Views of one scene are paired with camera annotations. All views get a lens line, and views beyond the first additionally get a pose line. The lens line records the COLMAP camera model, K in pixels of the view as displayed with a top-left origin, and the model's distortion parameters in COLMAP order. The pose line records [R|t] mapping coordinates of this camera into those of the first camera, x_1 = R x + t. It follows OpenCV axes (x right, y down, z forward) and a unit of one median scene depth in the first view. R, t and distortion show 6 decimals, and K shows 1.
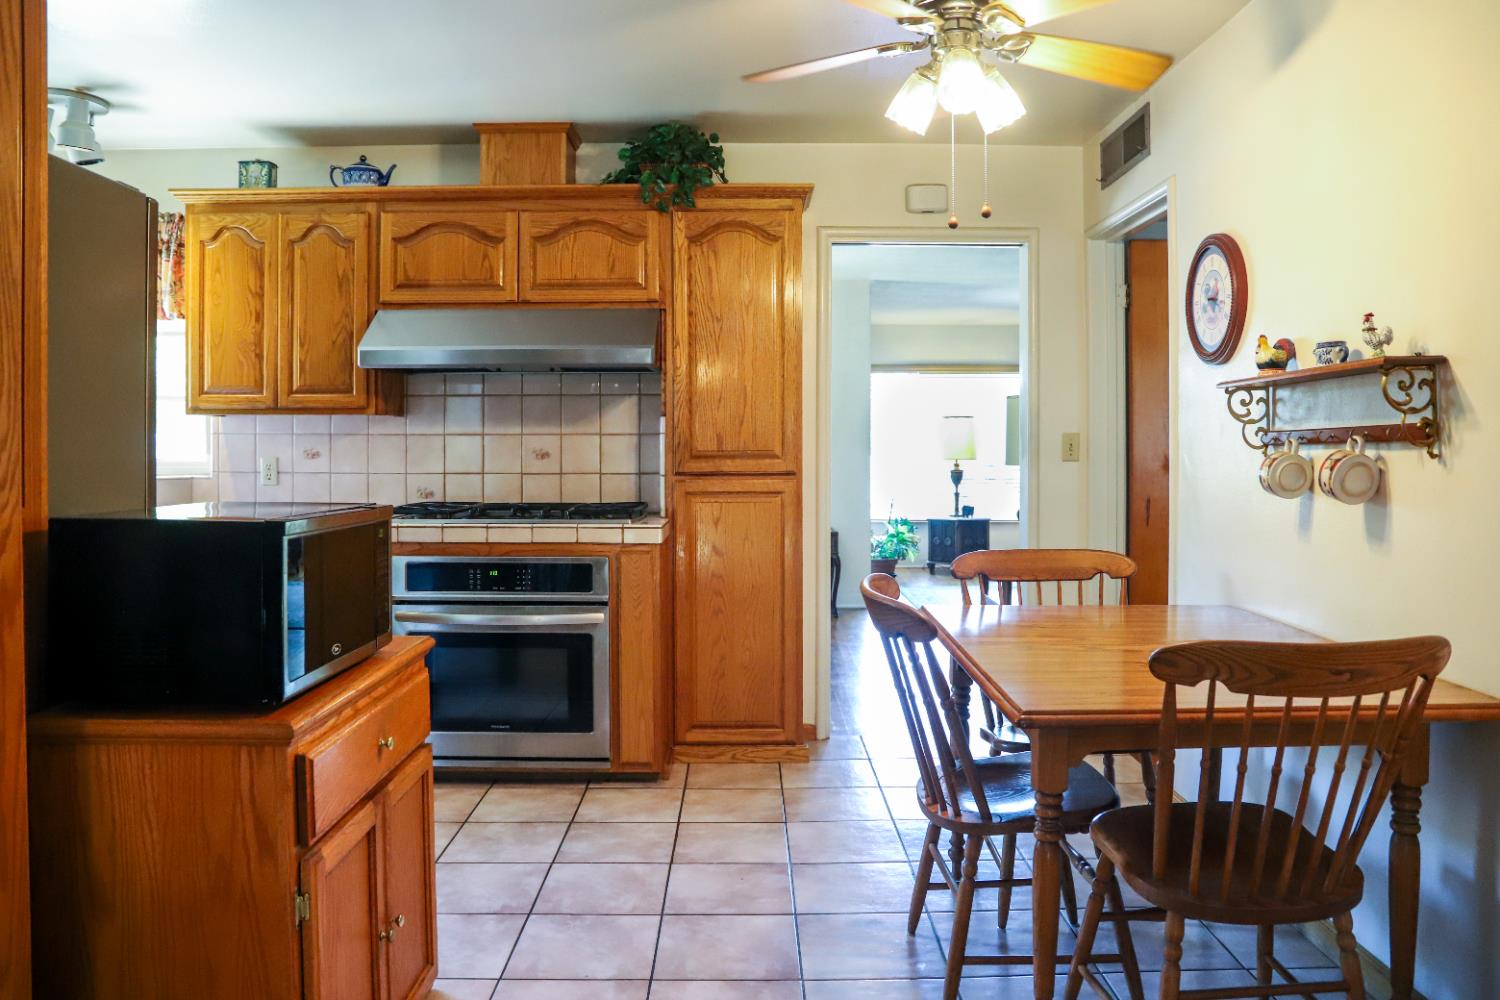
lens RADIAL K [[1154.8, 0, 754.5], [0, 1154.8, 467.0], [0, 0, 1]] dist [-0.141835, 0.100737]
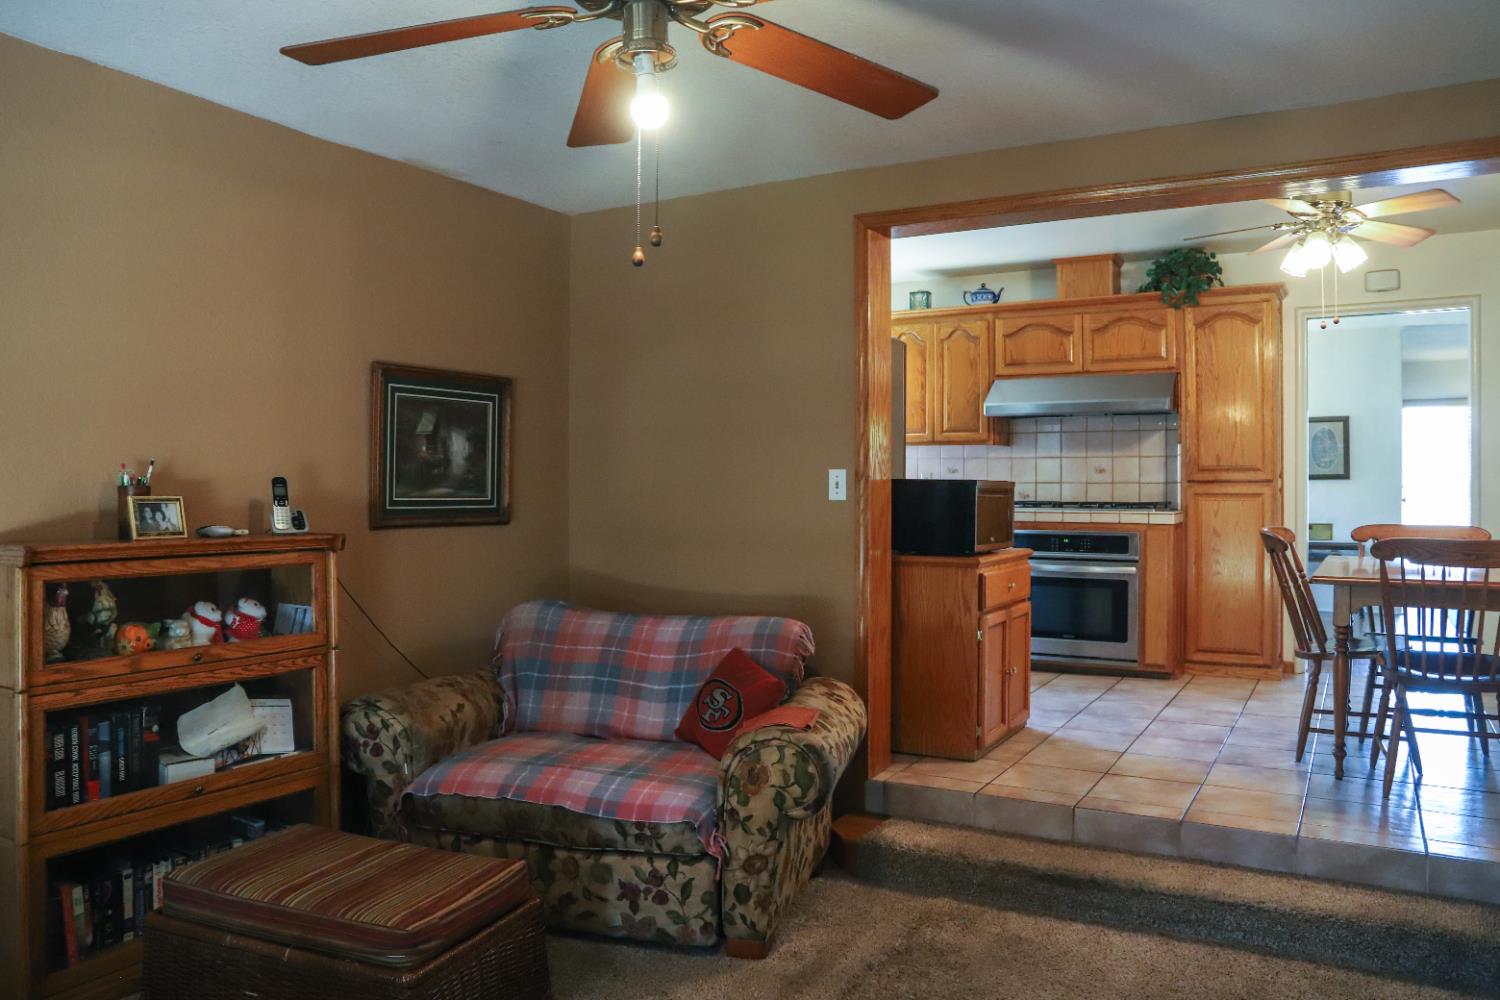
lens RADIAL K [[1154.8, 0, 754.5], [0, 1154.8, 467.0], [0, 0, 1]] dist [-0.141835, 0.100737]
pose [[0.876501, -0.007387, -0.481344, 0.148943], [-0.009173, 0.999444, -0.032041, 0.039610], [0.481313, 0.032499, 0.875946, -0.573030]]
